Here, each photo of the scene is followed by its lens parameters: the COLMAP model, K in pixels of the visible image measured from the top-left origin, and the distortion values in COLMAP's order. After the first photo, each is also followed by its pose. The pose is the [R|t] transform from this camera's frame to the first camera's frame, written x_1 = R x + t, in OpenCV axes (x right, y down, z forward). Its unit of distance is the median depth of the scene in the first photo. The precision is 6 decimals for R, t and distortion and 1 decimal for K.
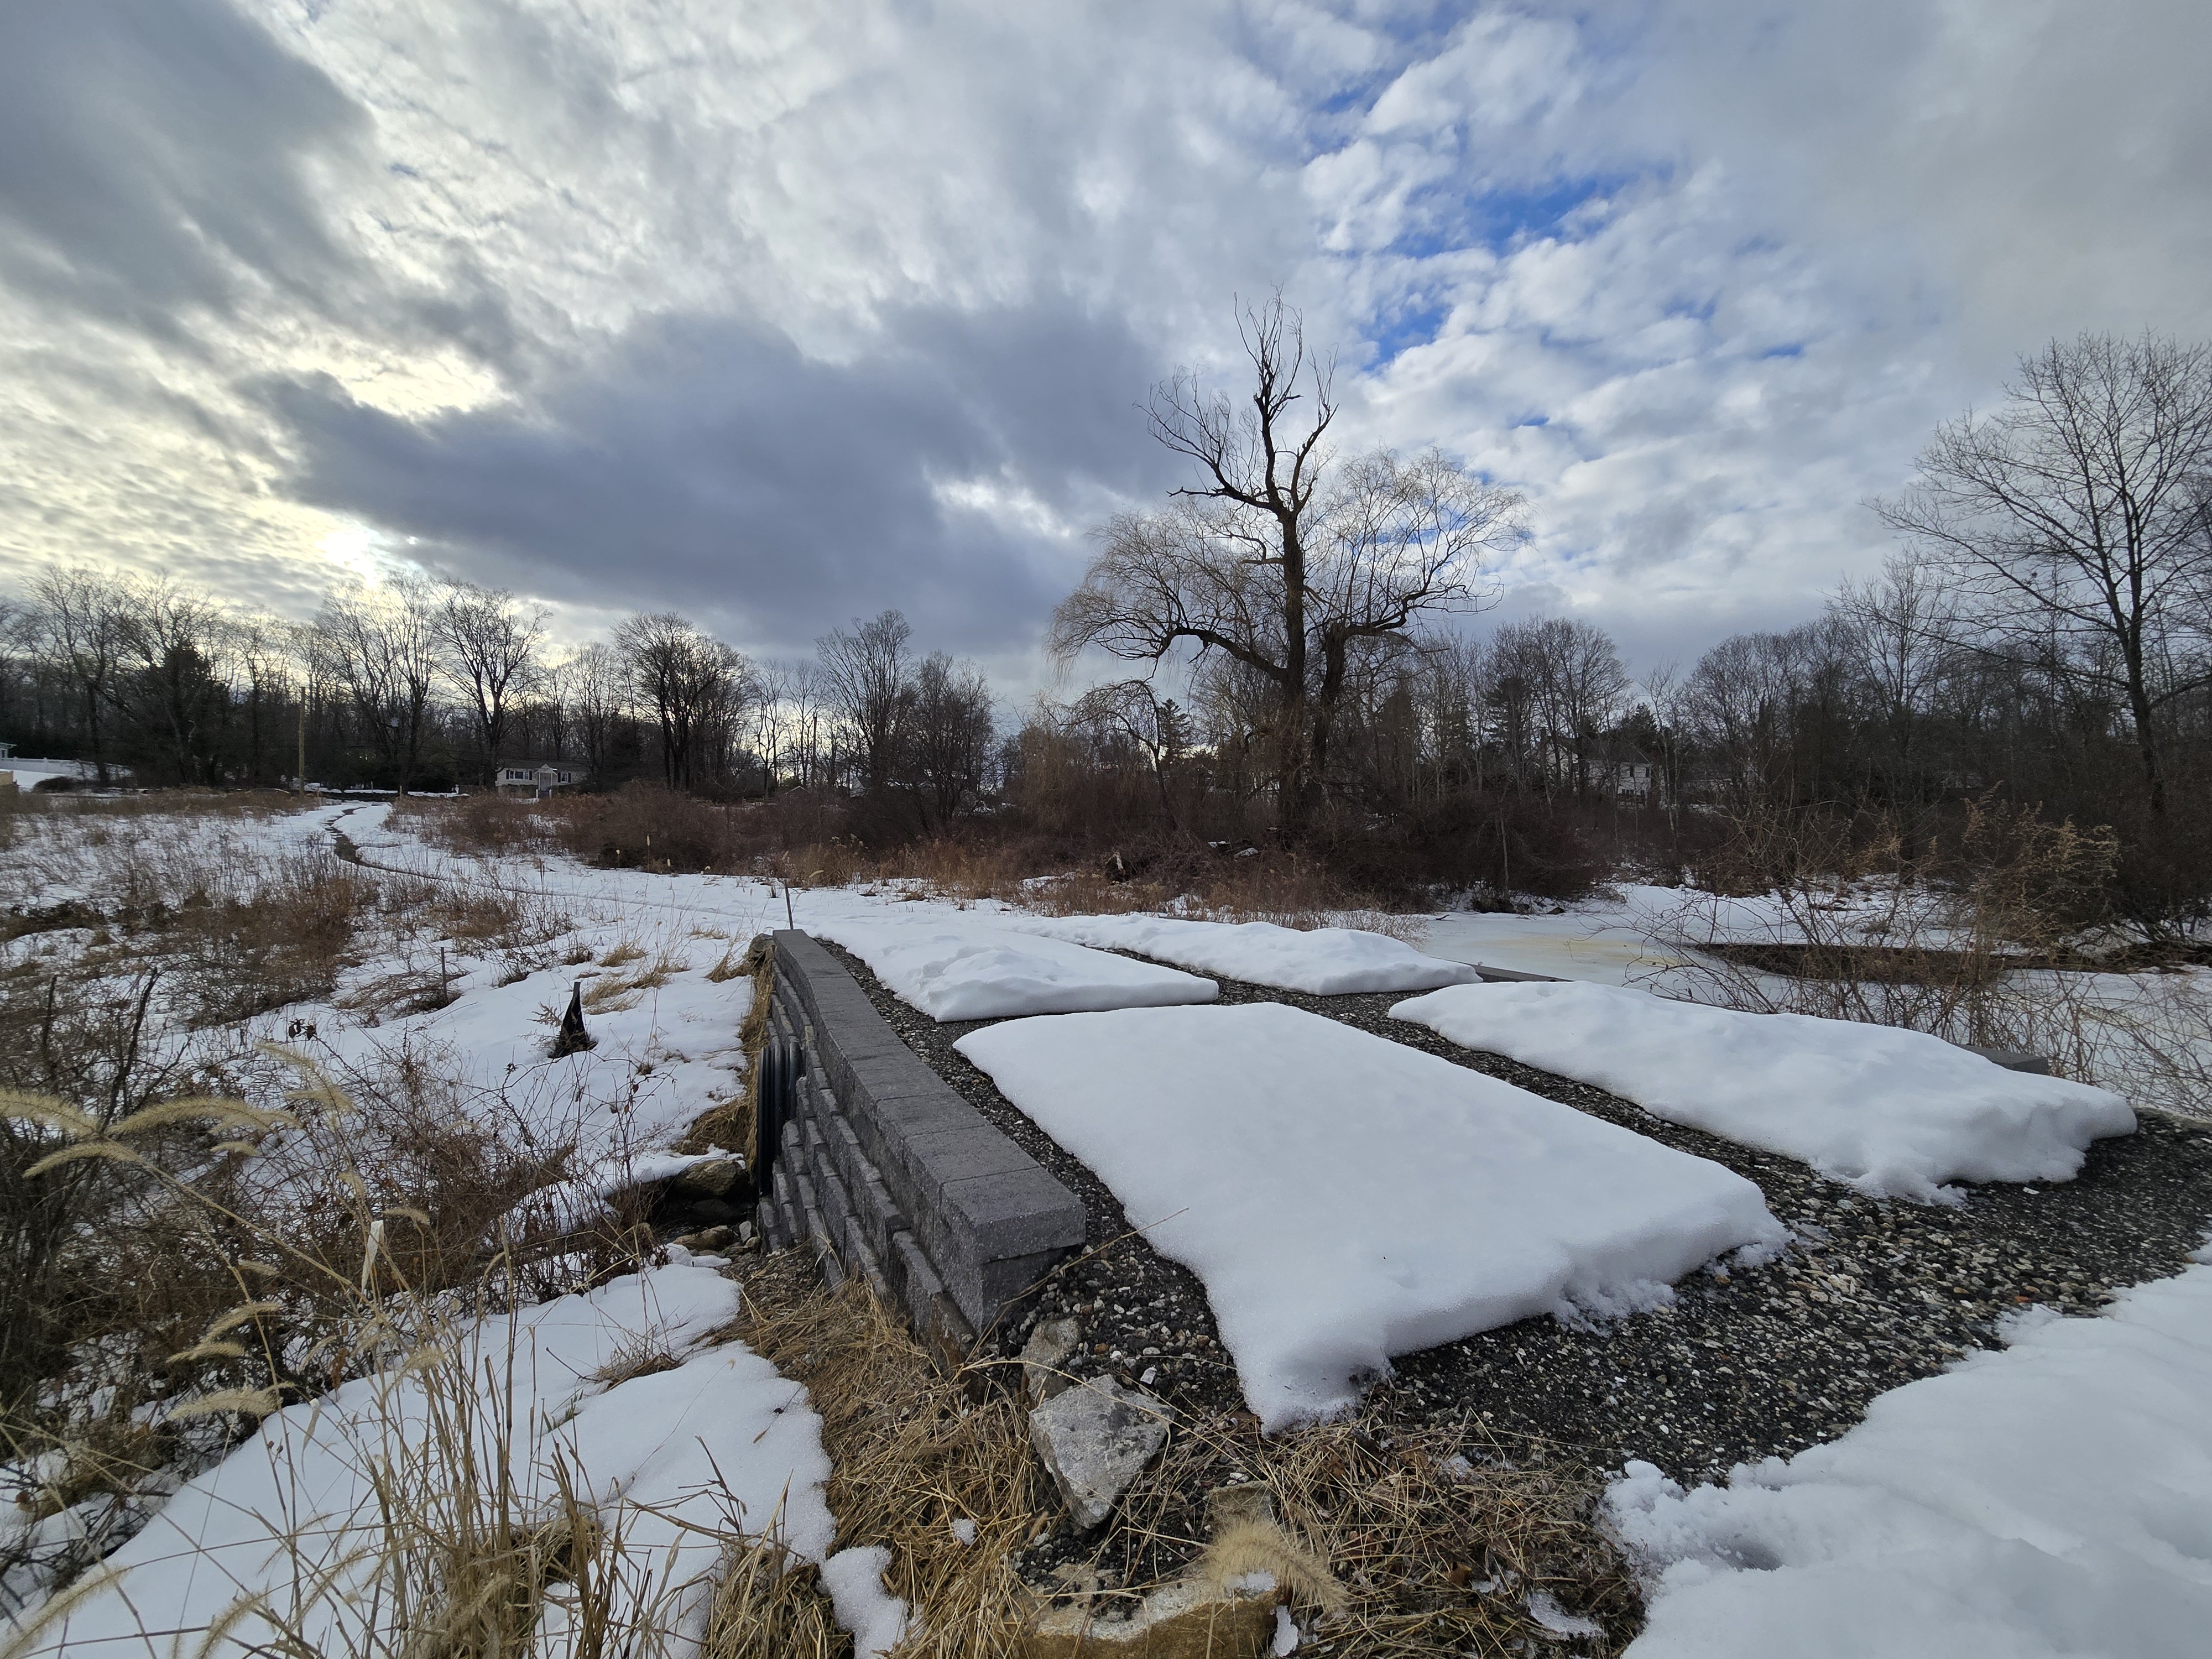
lens RADIAL K [[910.8, 0, 1098.7], [0, 910.8, 829.5], [0, 0, 1]] dist [0.000410, 0.000749]
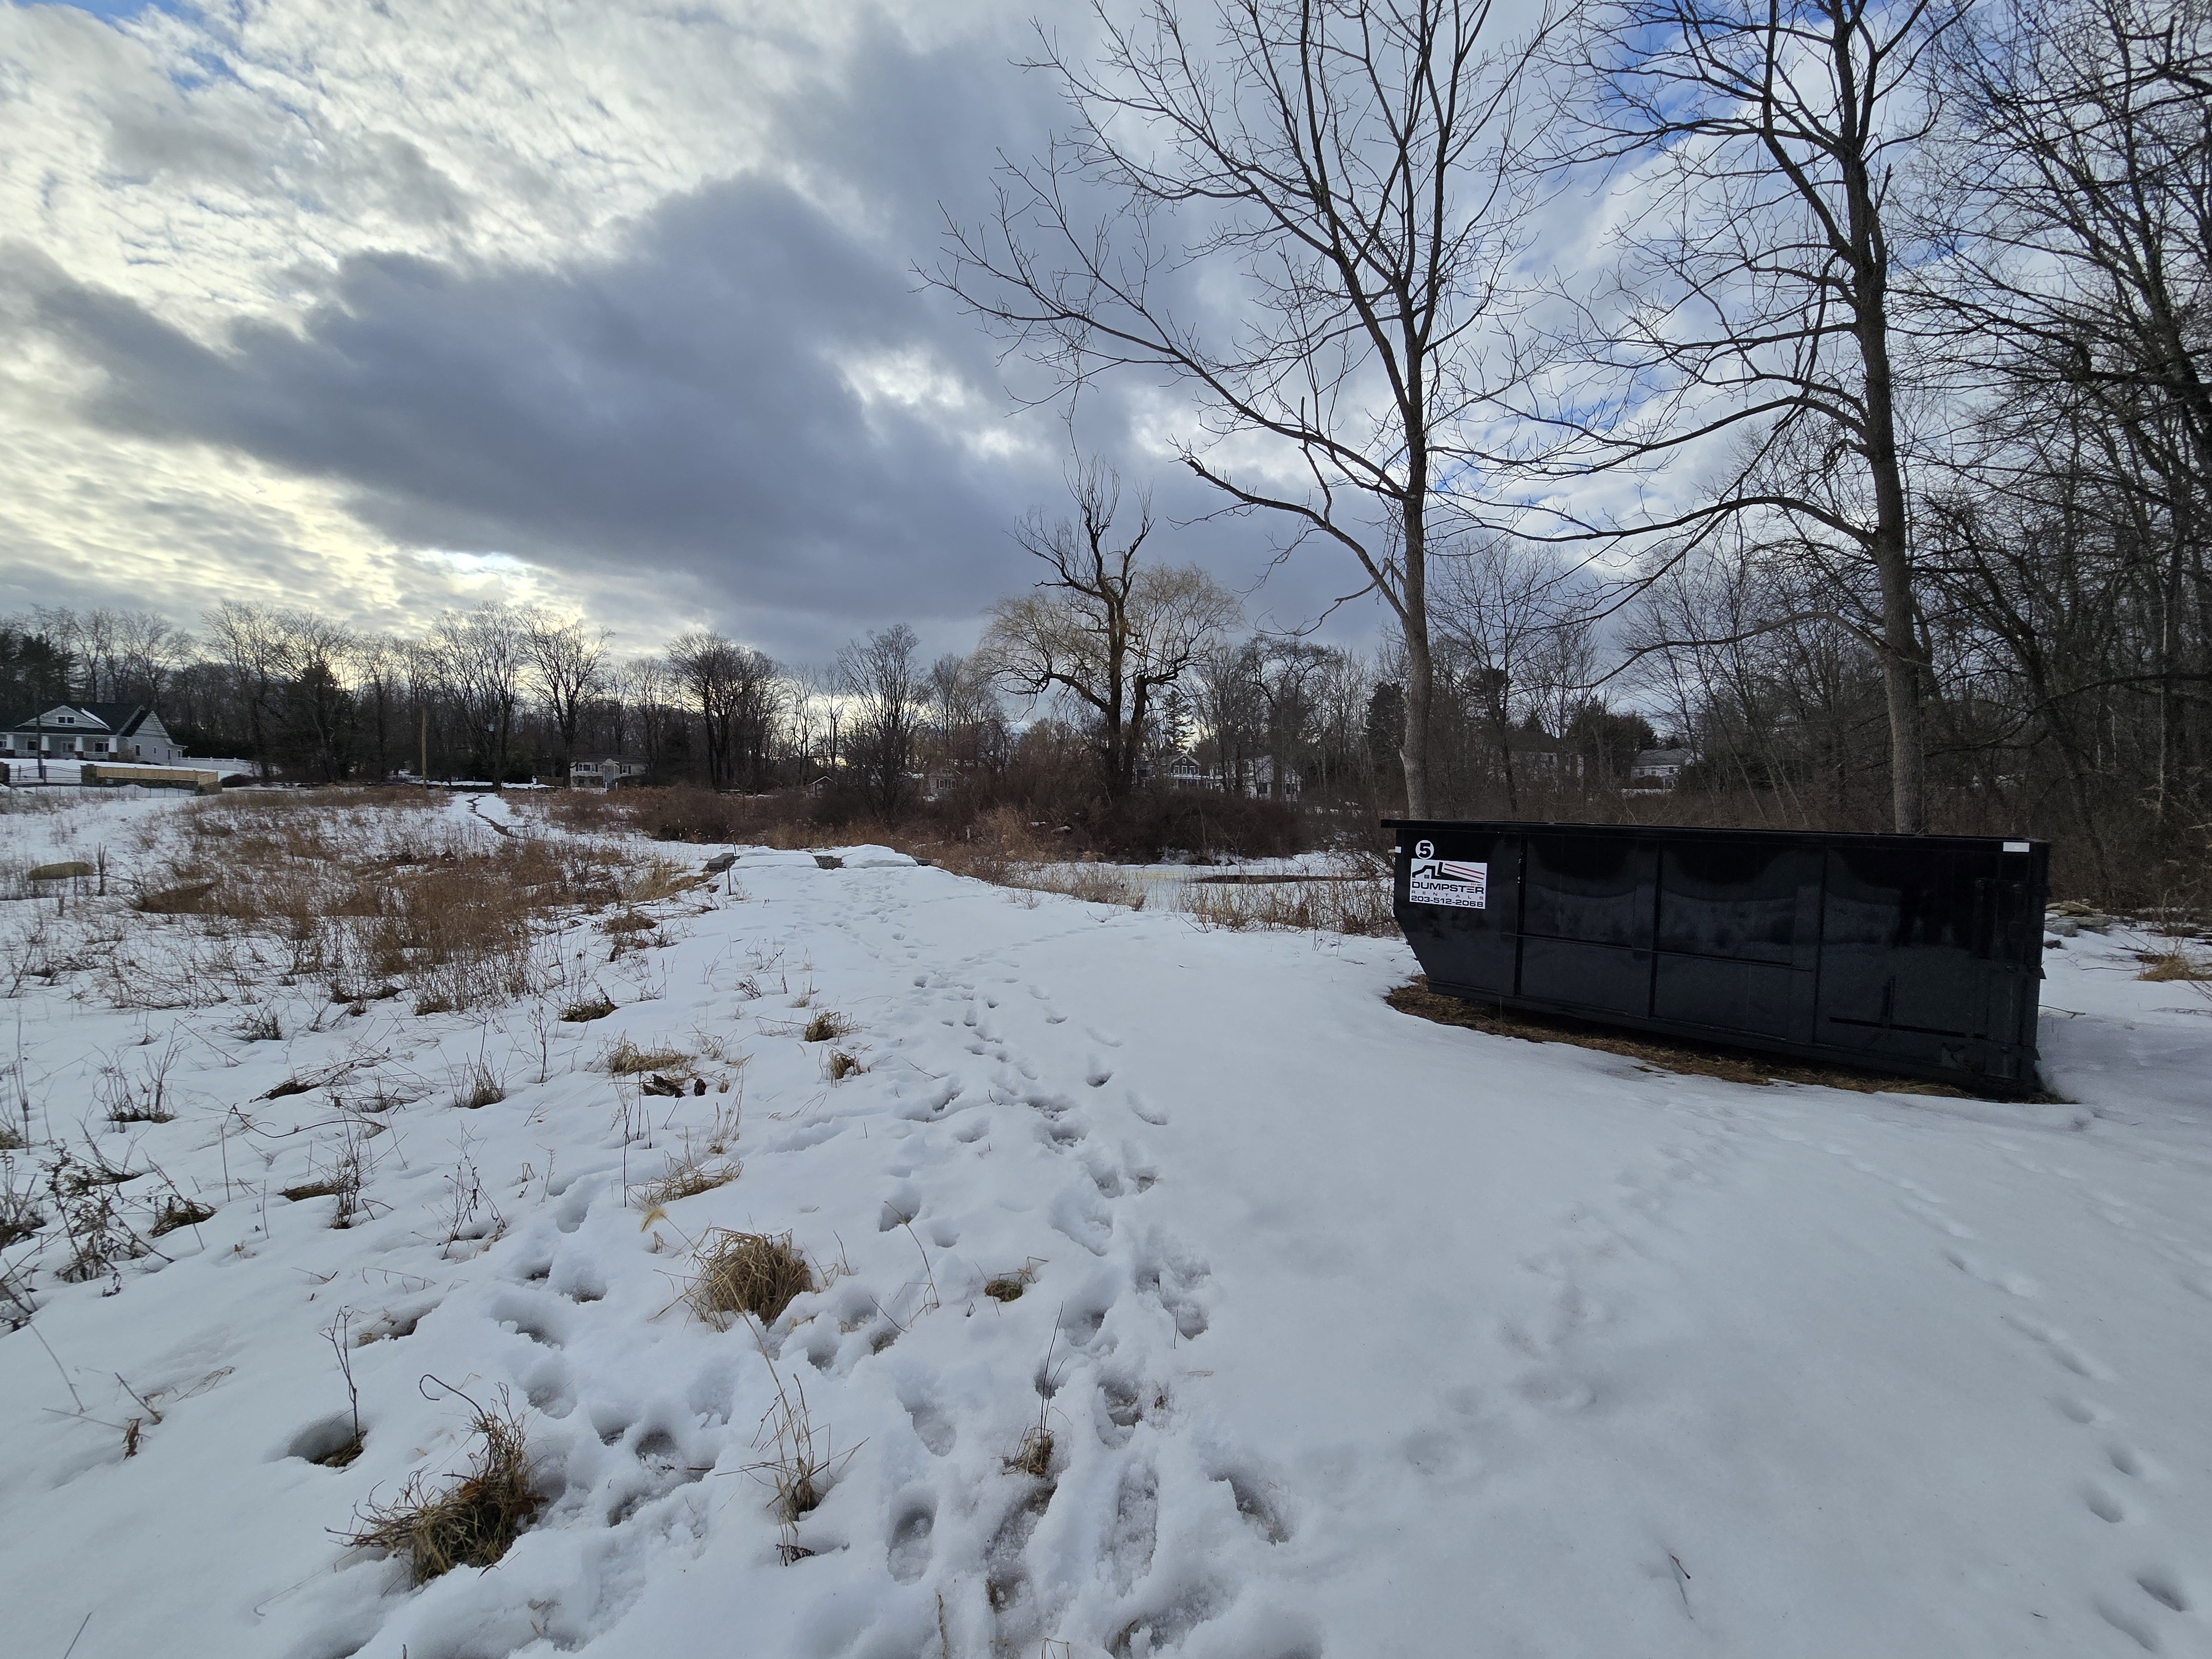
lens RADIAL K [[910.8, 0, 1098.7], [0, 910.8, 829.5], [0, 0, 1]] dist [0.000410, 0.000749]
pose [[0.998844, -0.002127, -0.048017, 0.098160], [0.003004, 0.999830, 0.018182, -0.000906], [0.047970, -0.018305, 0.998681, -0.181928]]
